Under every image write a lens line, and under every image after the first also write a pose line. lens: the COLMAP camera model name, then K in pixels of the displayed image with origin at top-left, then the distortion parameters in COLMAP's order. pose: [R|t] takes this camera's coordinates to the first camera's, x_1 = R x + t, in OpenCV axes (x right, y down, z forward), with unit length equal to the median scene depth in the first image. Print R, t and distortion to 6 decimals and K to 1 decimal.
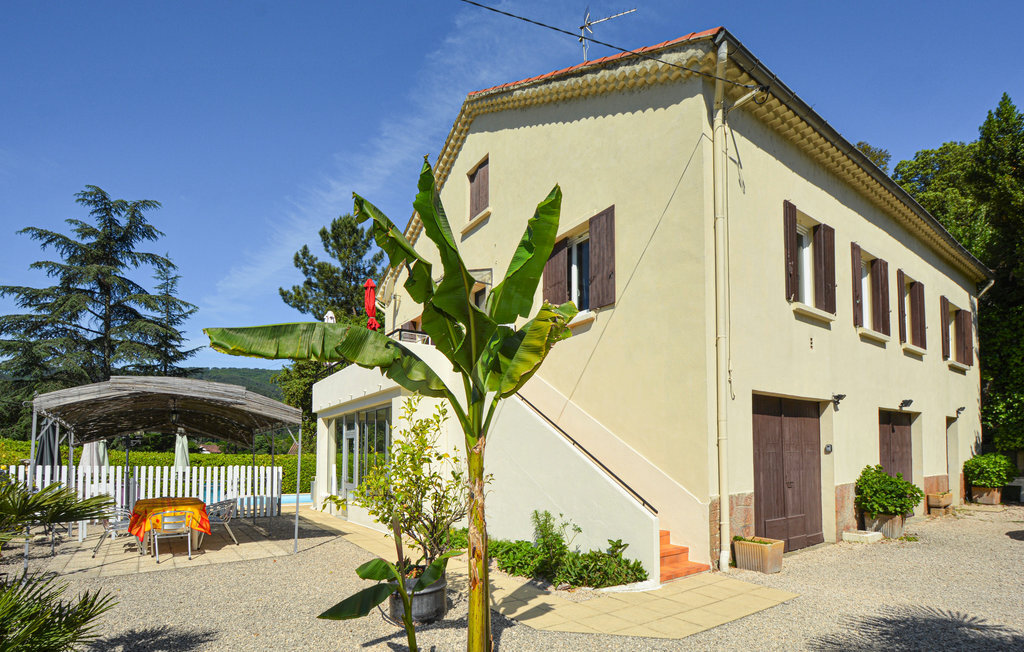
lens RADIAL K [[489.3, 0, 535.0], [0, 489.3, 441.9], [0, 0, 1]] dist [-0.002241, -0.011853]
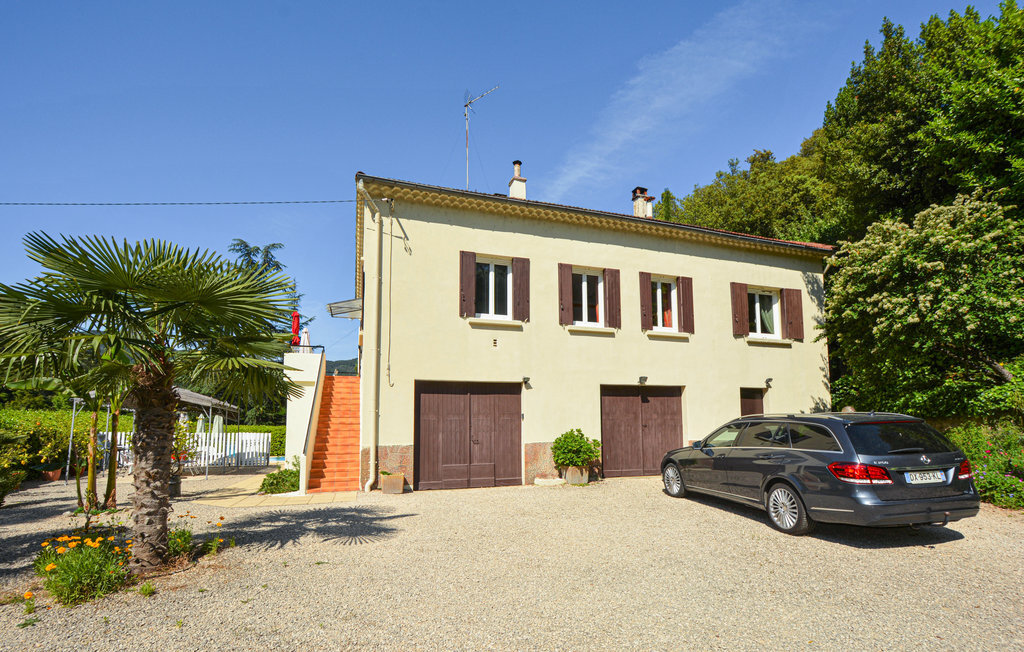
lens RADIAL K [[479.5, 0, 540.3], [0, 479.5, 392.9], [0, 0, 1]] dist [0.014196, -0.020686]
pose [[0.960193, -0.025971, -0.278129, 0.311434], [0.012037, 0.998591, -0.051690, 0.005437], [0.279079, 0.046284, 0.959152, -0.088622]]
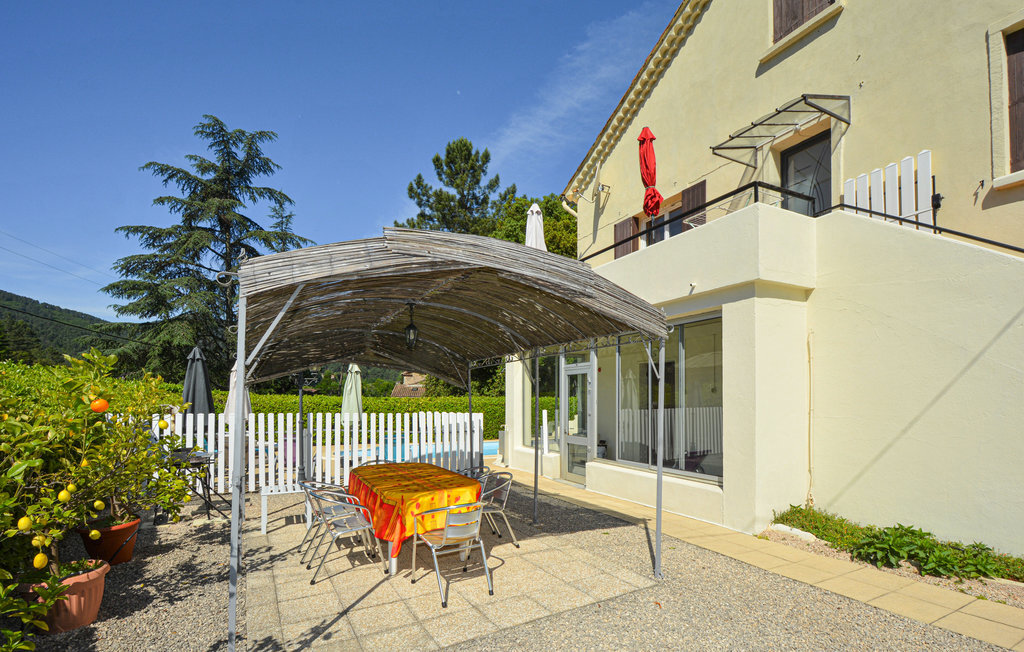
lens RADIAL K [[479.5, 0, 540.3], [0, 479.5, 392.9], [0, 0, 1]] dist [0.014196, -0.020686]
pose [[0.992037, -0.005663, -0.125823, -0.151412], [0.007975, 0.999808, 0.017877, 0.003275], [0.125698, -0.018738, 0.991892, 0.127087]]
